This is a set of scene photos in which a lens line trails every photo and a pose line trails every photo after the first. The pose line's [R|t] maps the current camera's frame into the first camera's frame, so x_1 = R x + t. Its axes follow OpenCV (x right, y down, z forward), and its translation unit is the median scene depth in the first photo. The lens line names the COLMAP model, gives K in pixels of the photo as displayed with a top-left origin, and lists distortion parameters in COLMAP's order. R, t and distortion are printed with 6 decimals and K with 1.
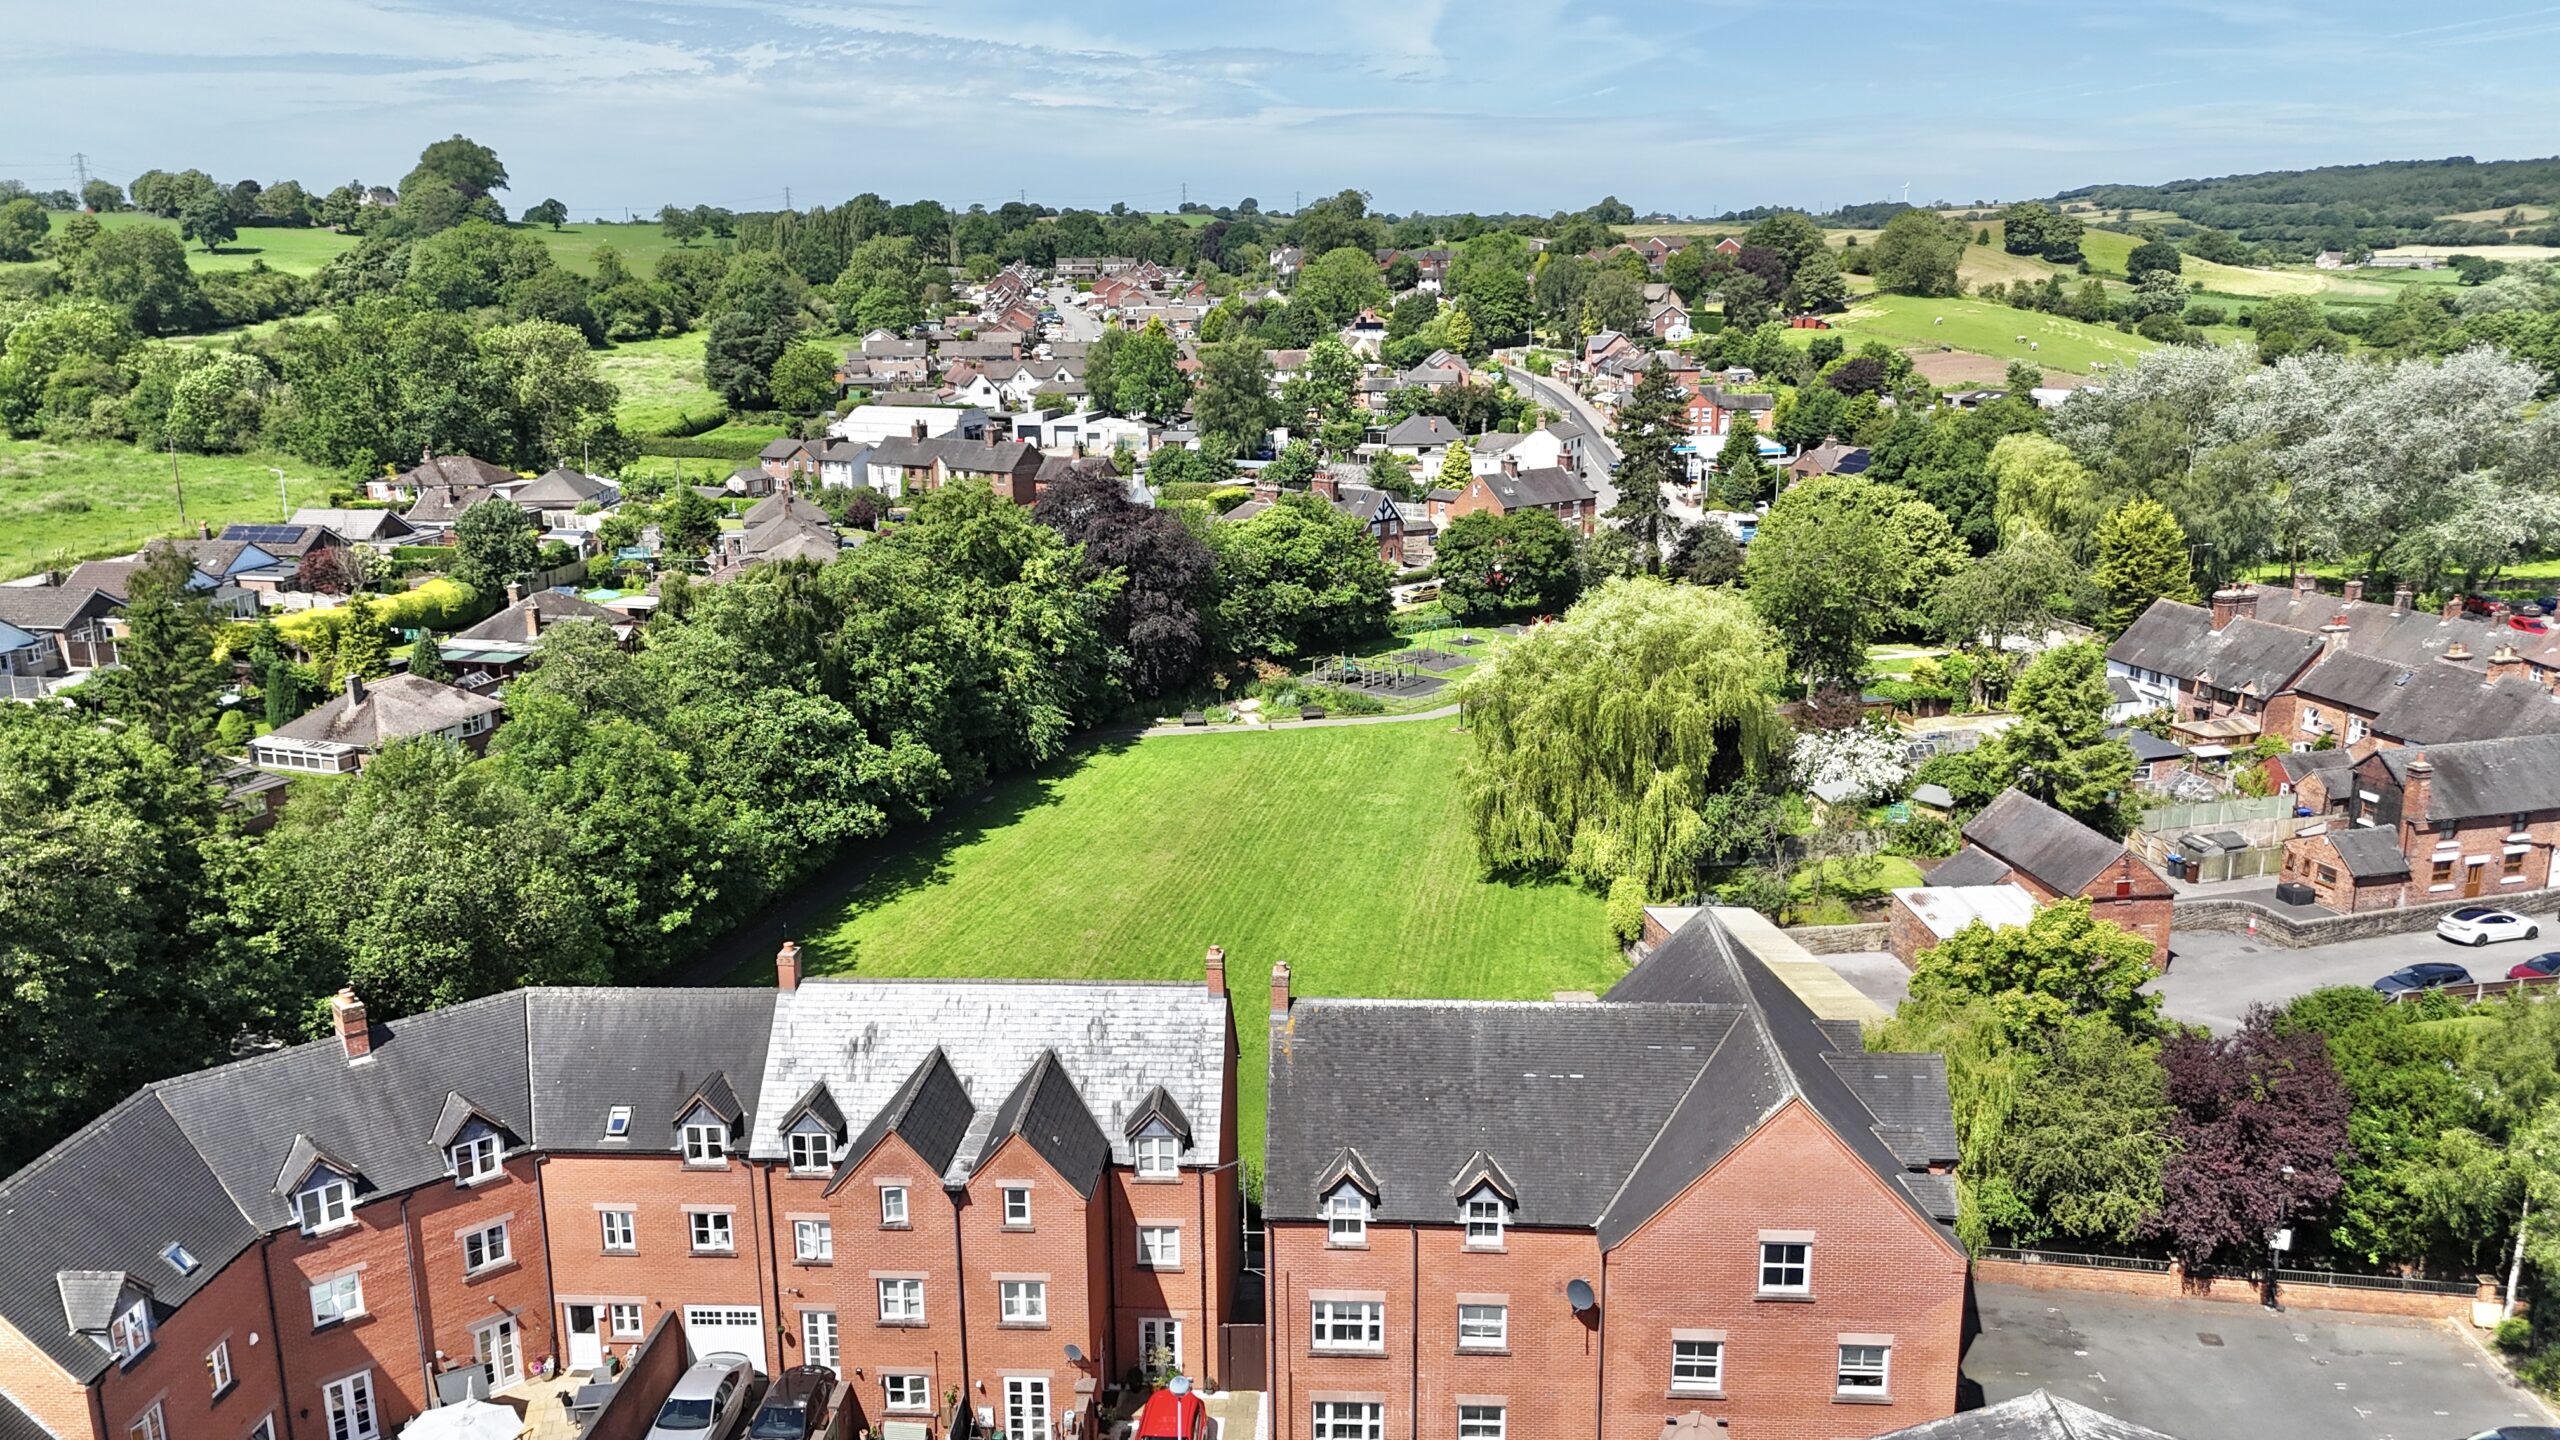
lens RADIAL K [[1874.9, 0, 1283.4], [0, 1874.9, 712.0], [0, 0, 1]] dist [0.049683, -0.007785]
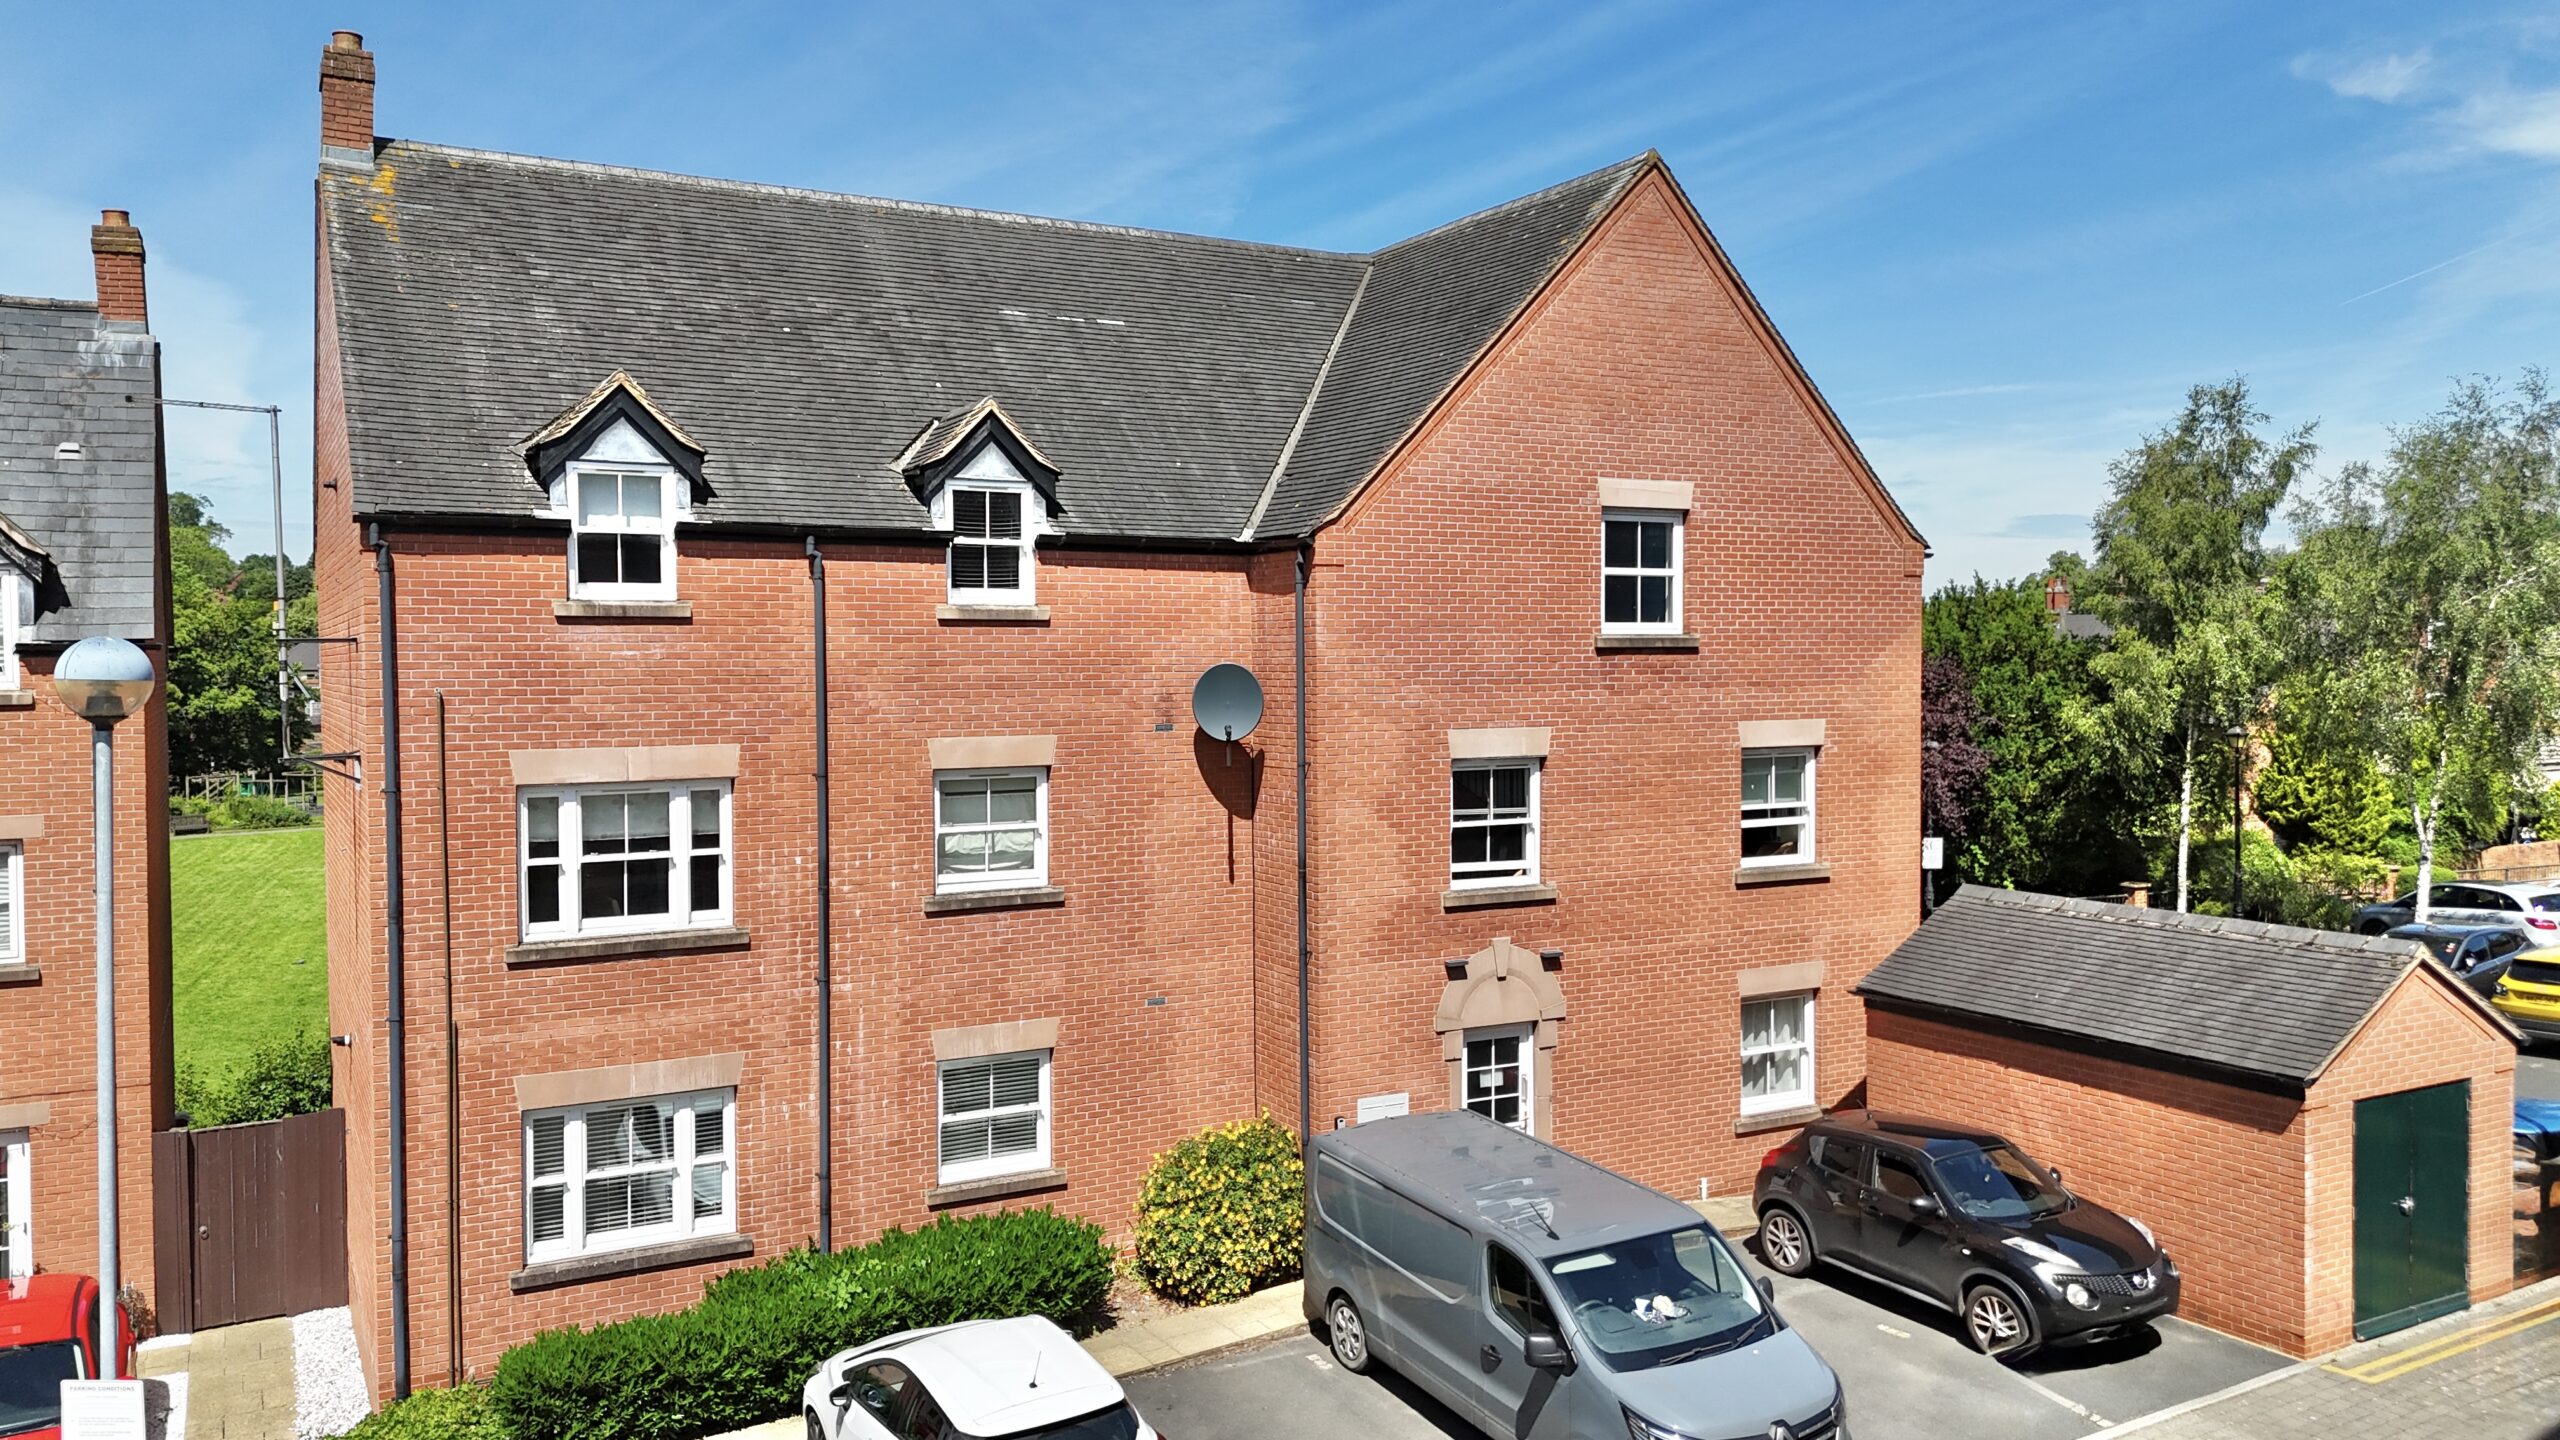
lens RADIAL K [[1874.9, 0, 1290.5], [0, 1874.9, 728.5], [0, 0, 1]] dist [0.049683, -0.007785]
pose [[0.842066, -0.008657, 0.539304, -0.052514], [0.128458, 0.974320, -0.184933, 0.387047], [-0.523854, 0.225003, 0.821554, 0.646718]]
